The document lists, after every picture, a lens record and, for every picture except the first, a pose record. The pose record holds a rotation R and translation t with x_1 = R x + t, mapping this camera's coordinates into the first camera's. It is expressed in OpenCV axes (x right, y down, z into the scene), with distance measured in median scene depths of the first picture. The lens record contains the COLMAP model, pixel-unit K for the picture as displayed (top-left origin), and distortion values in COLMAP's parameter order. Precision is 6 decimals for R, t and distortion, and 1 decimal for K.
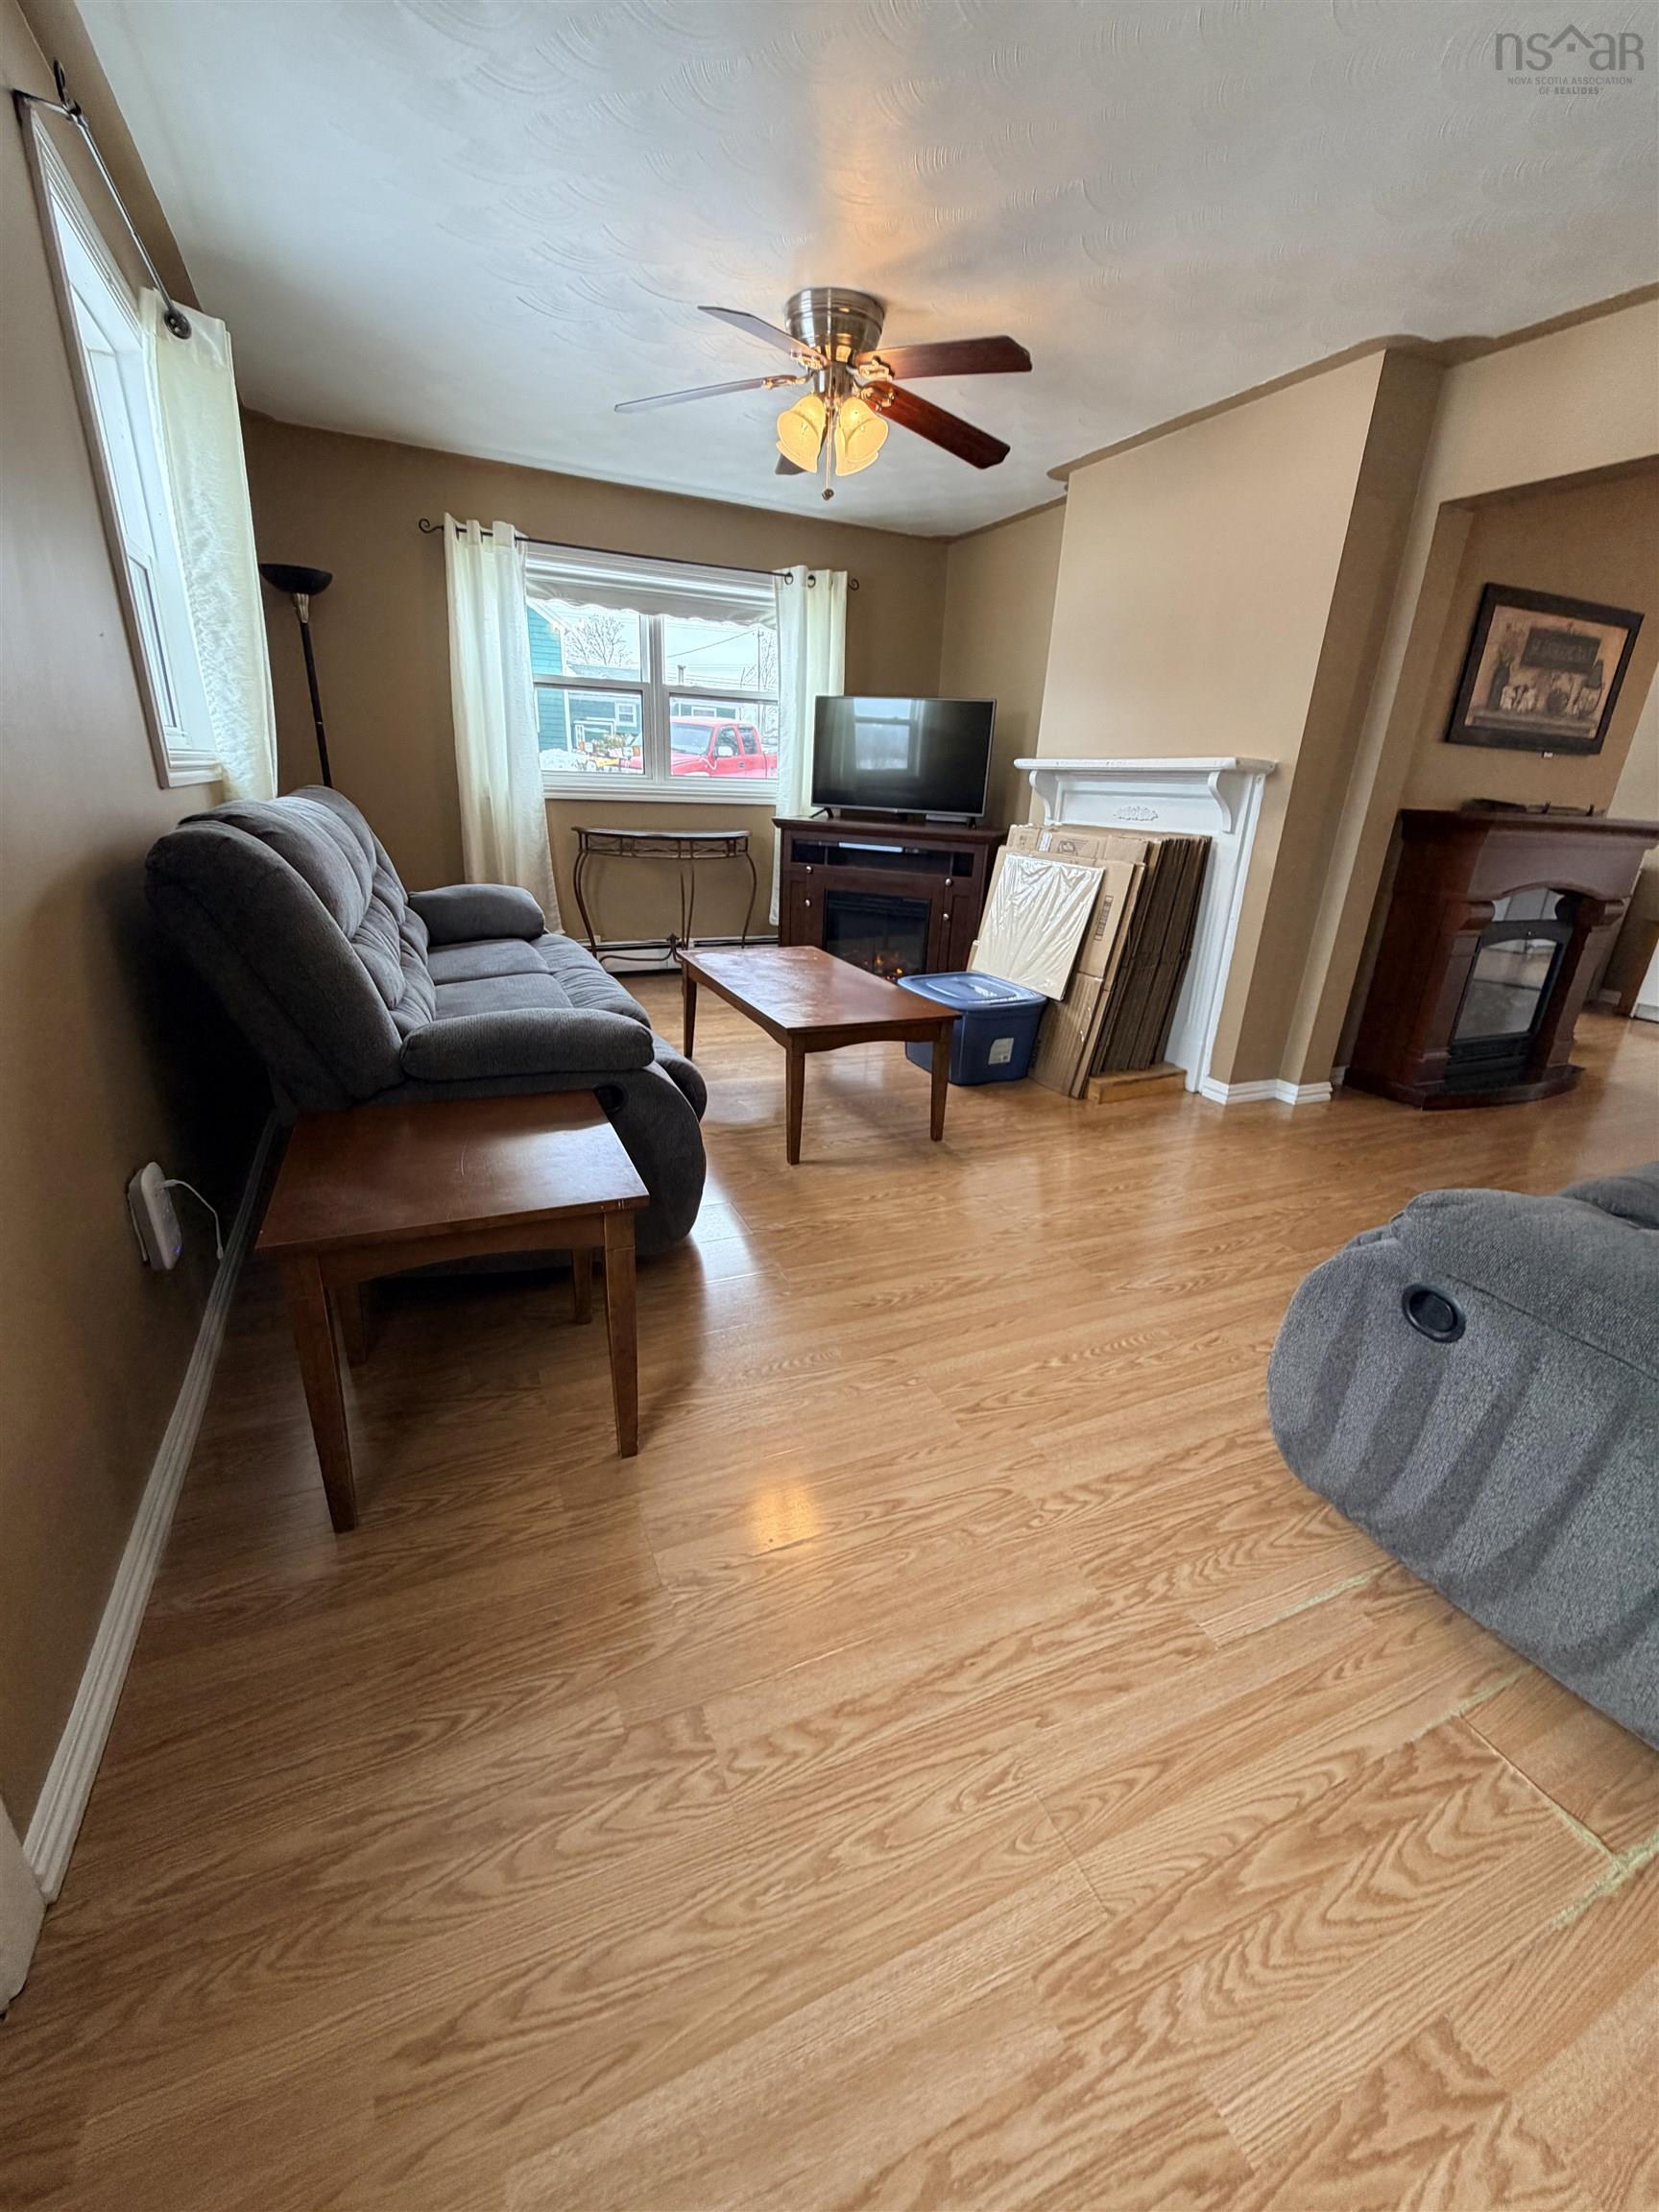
lens RADIAL K [[894.6, 0, 816.2], [0, 894.6, 1108.5], [0, 0, 1]] dist [-0.003088, -0.000346]
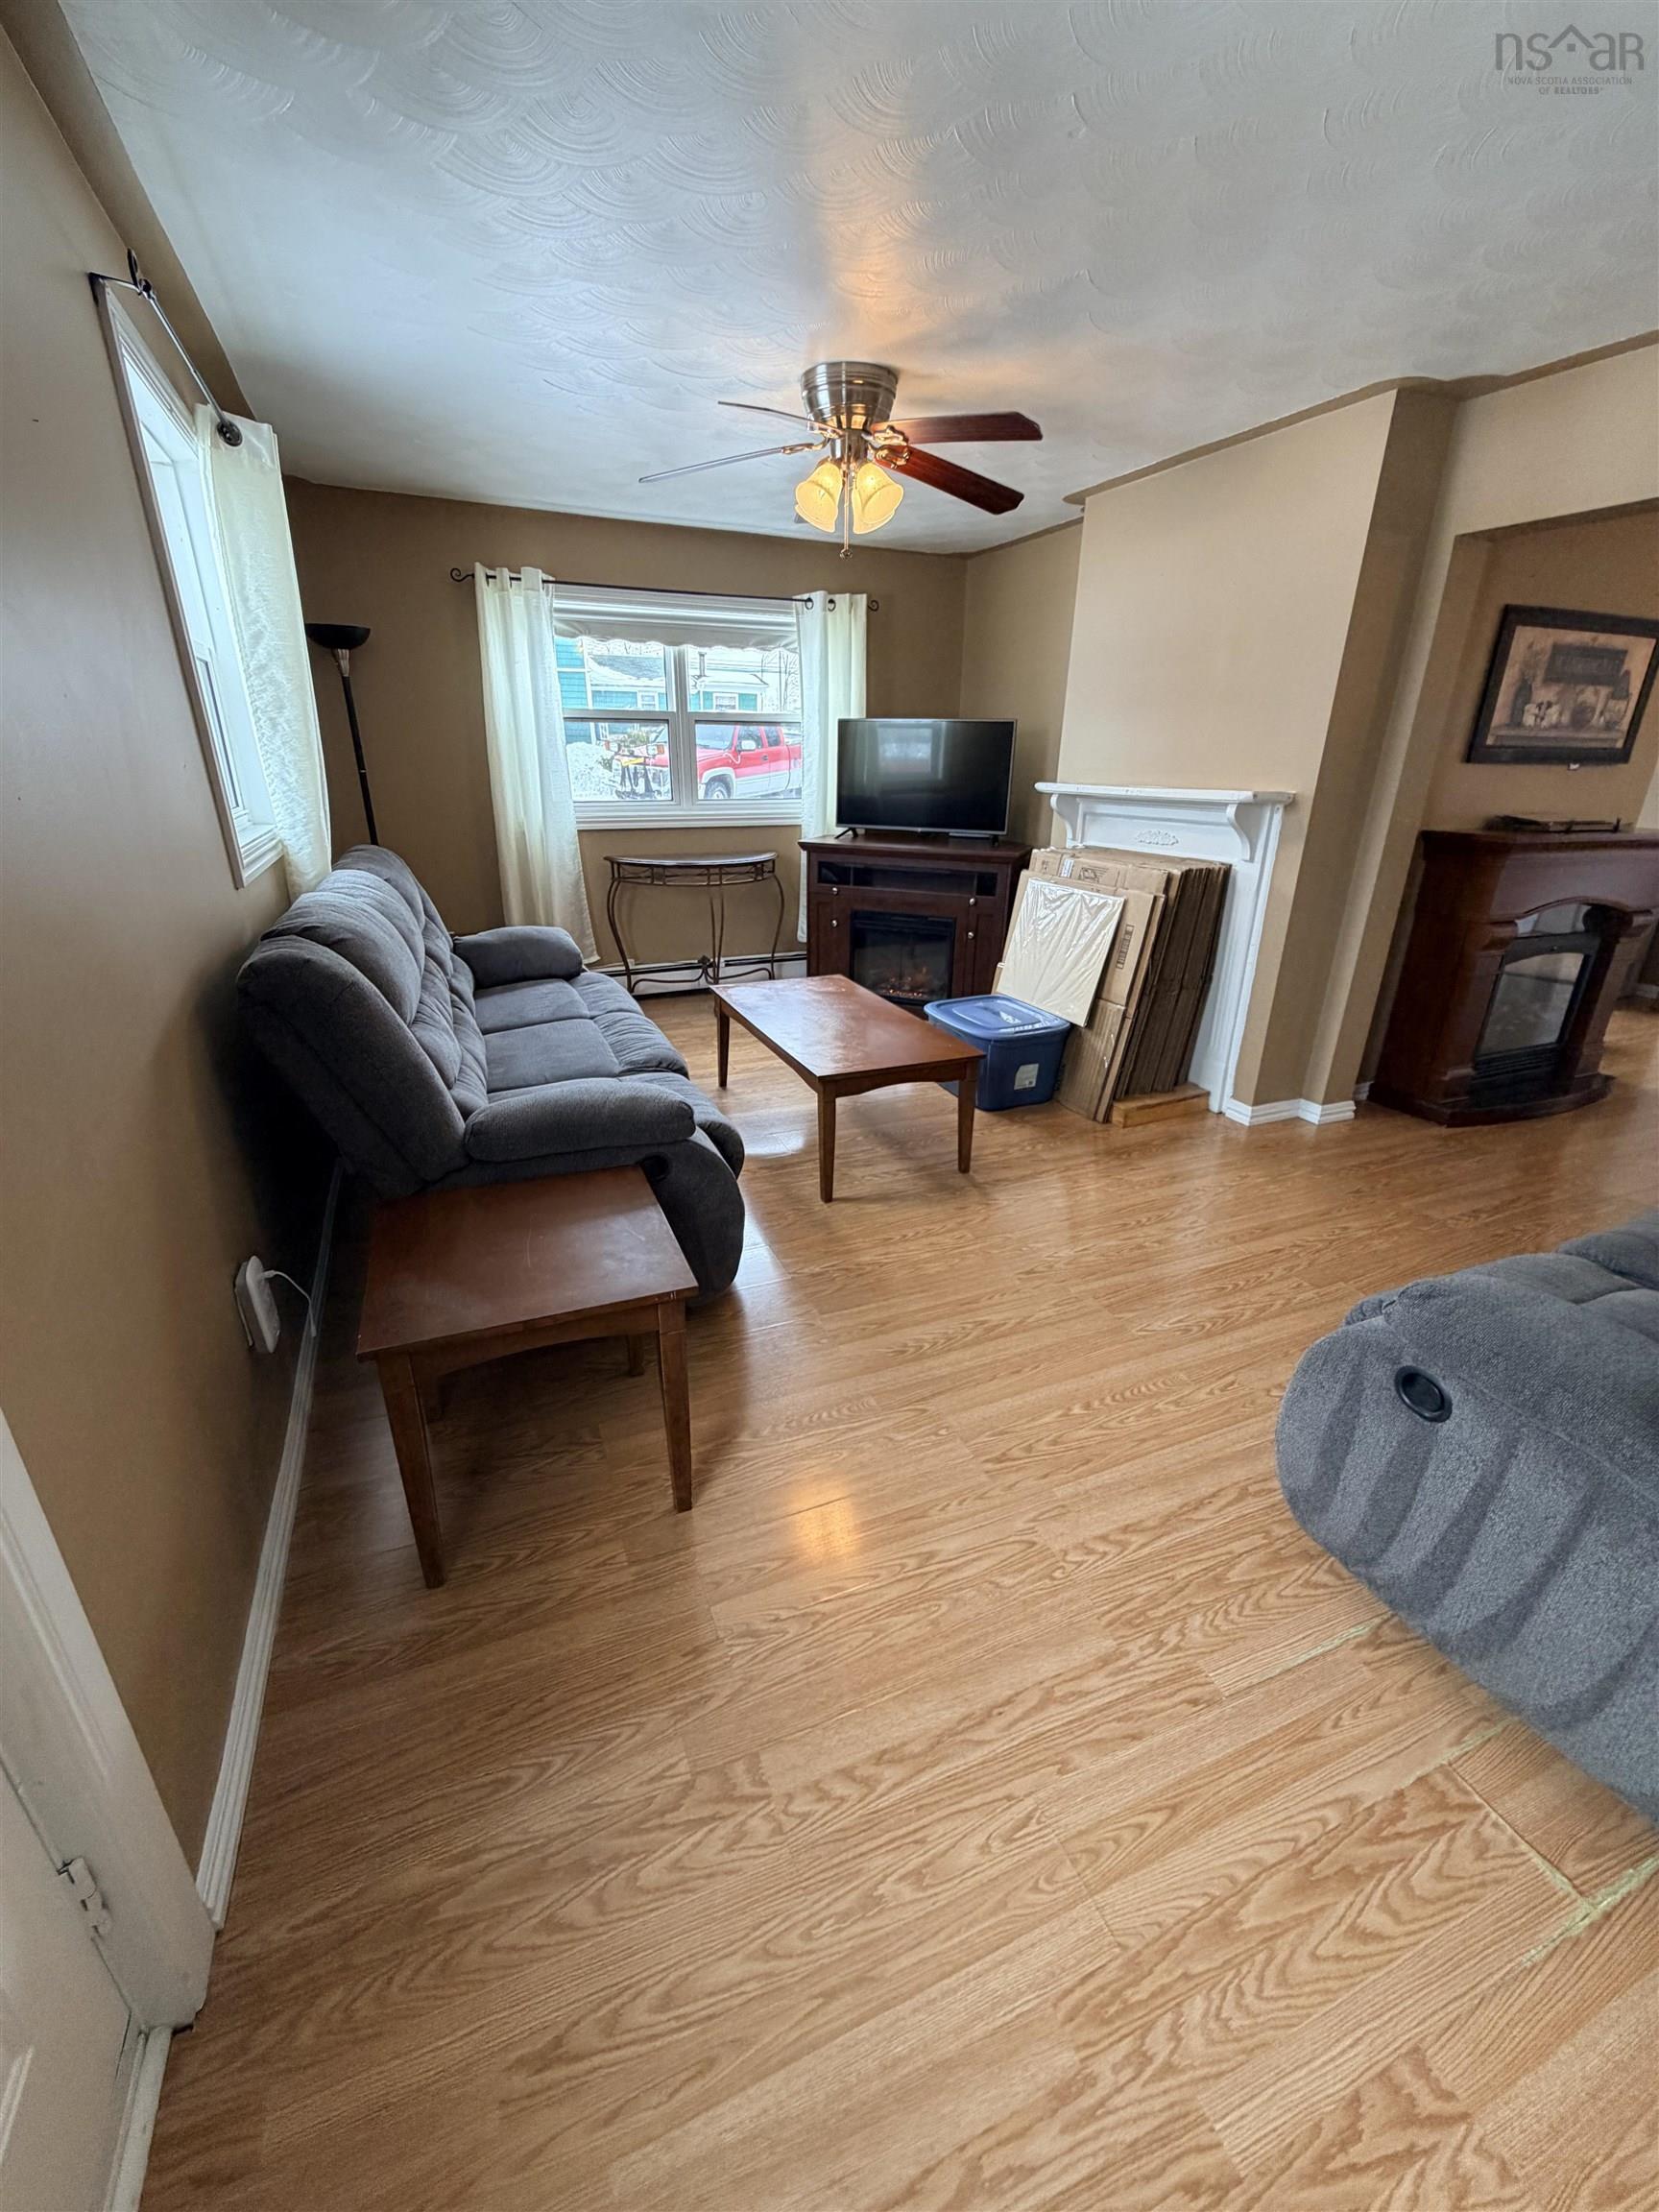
lens RADIAL K [[892.6, 0, 814.6], [0, 892.6, 1110.6], [0, 0, 1]] dist [-0.002618, -0.000306]
pose [[0.999109, -0.021304, -0.036445, 0.000884], [0.022083, 0.999534, 0.021090, -0.116460], [0.035979, -0.021876, 0.999113, -0.074109]]
